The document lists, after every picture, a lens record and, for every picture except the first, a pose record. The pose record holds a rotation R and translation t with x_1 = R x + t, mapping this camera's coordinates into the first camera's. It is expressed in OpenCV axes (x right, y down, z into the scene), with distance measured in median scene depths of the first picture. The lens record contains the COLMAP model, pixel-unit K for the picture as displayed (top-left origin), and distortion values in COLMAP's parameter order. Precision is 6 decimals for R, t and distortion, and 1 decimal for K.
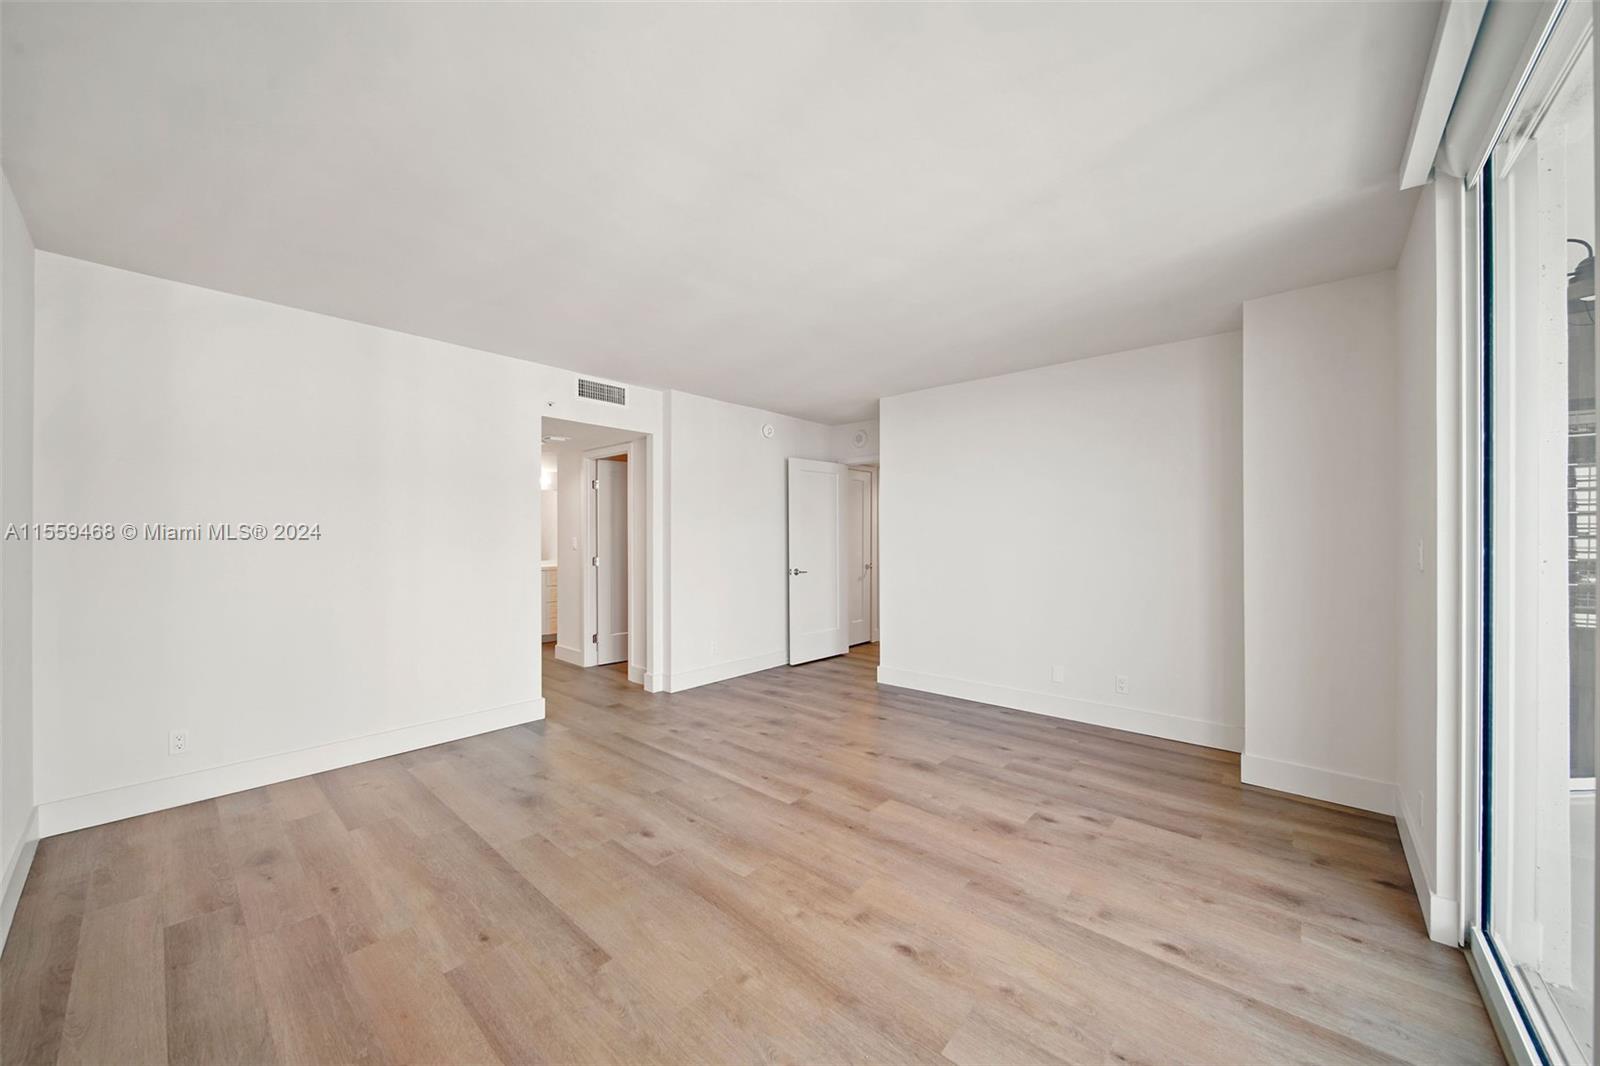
lens RADIAL K [[572.4, 0, 796.2], [0, 572.4, 525.0], [0, 0, 1]] dist [-0.000321, -0.000072]
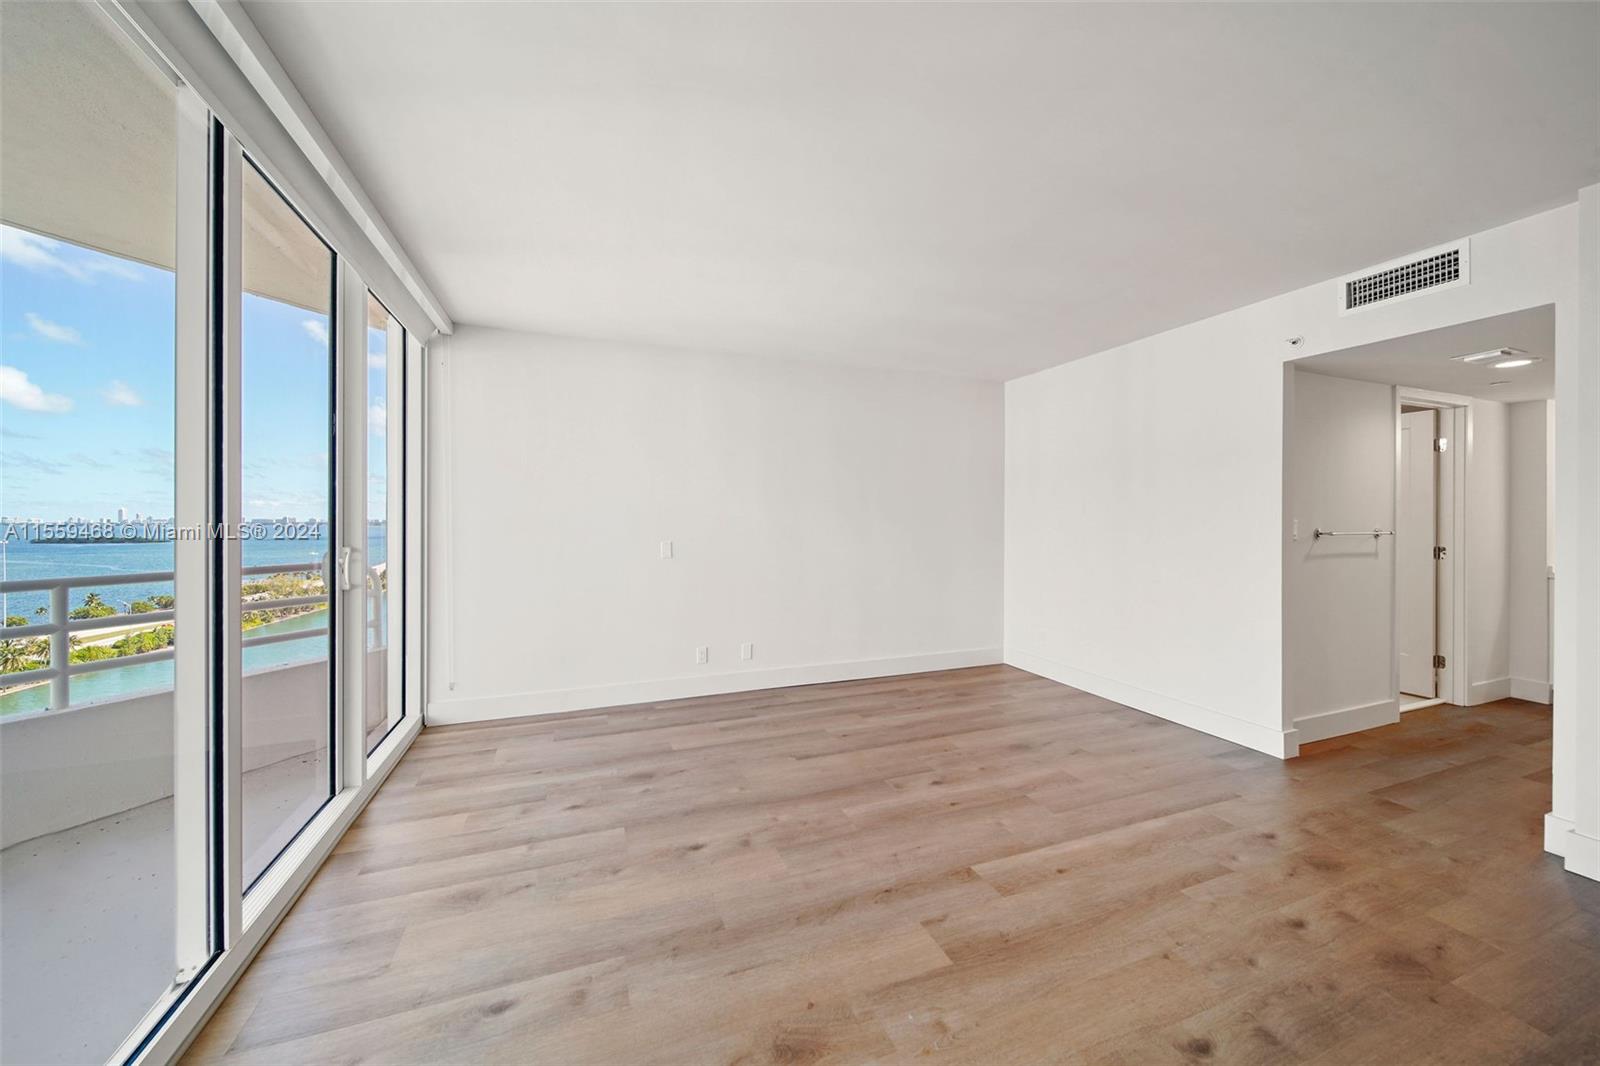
lens RADIAL K [[567.6, 0, 803.4], [0, 567.6, 519.0], [0, 0, 1]] dist [-0.002583, -0.000413]
pose [[-0.457062, 0.000618, -0.889434, 0.829849], [0.016067, 0.999842, -0.007561, 0.022731], [0.889290, -0.017746, -0.457000, 1.248164]]
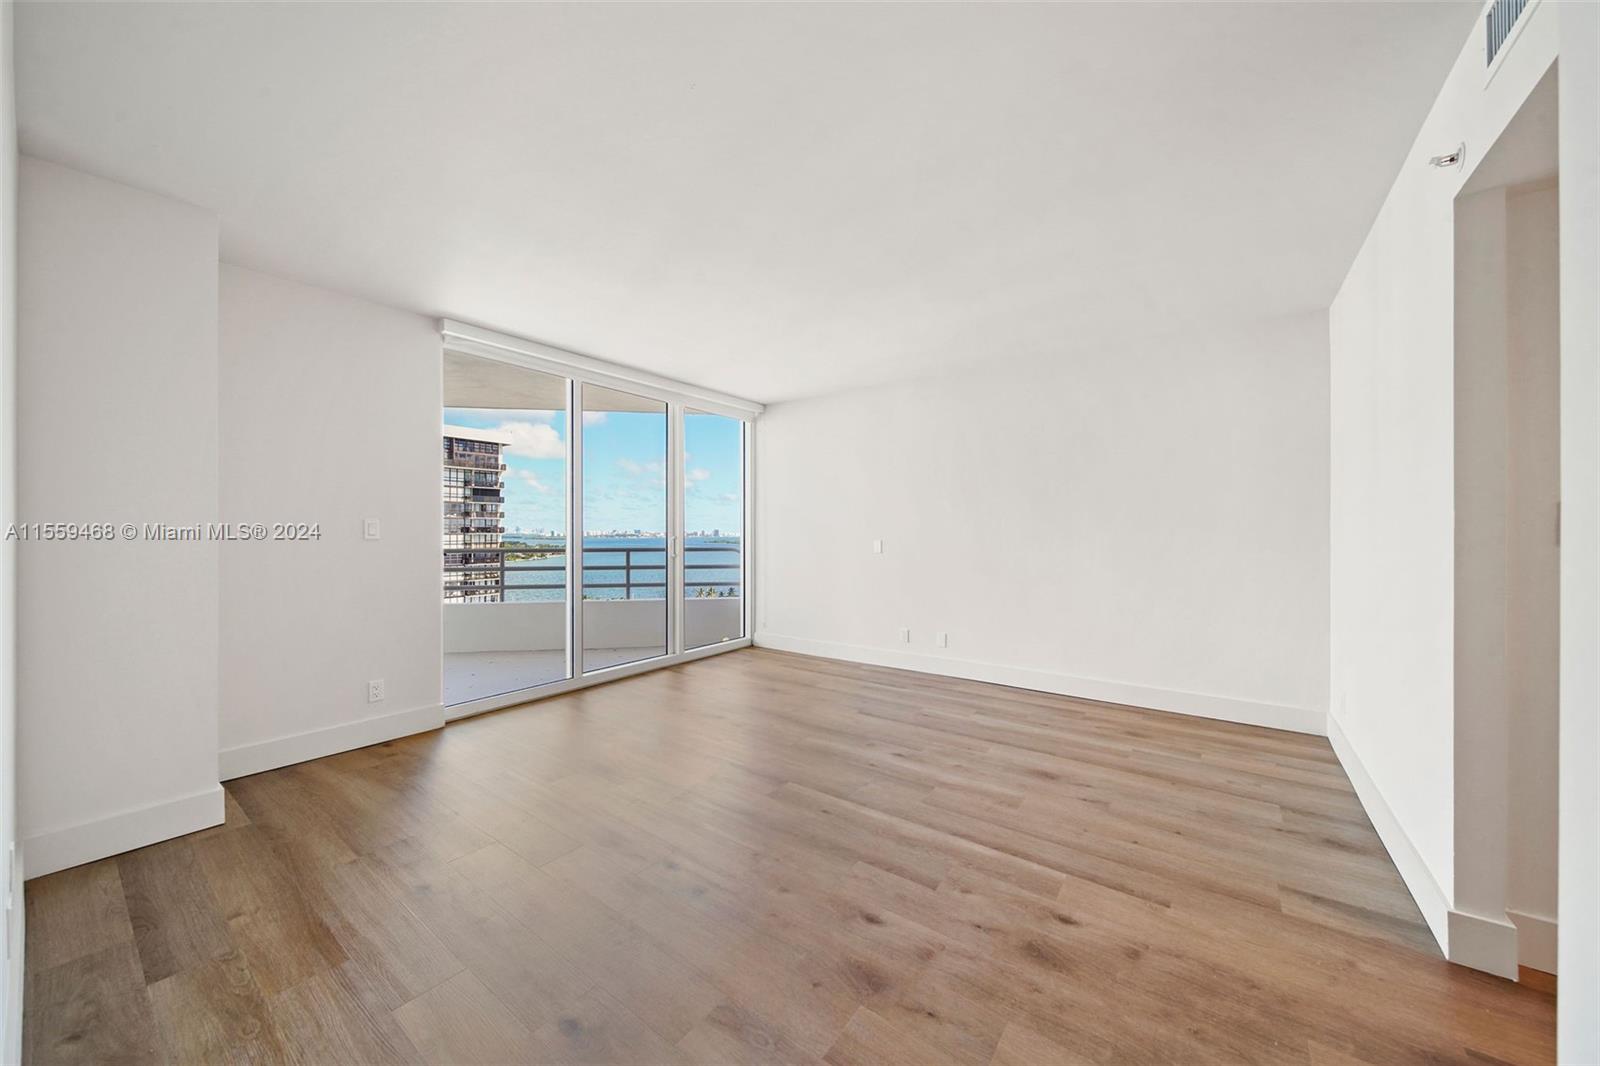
lens RADIAL K [[572.4, 0, 796.2], [0, 572.4, 525.0], [0, 0, 1]] dist [-0.000321, -0.000072]
pose [[-0.995582, 0.001267, -0.093886, 0.074951], [0.004064, 0.999553, -0.029606, 0.073313], [0.093807, -0.029856, -0.995143, 2.167764]]
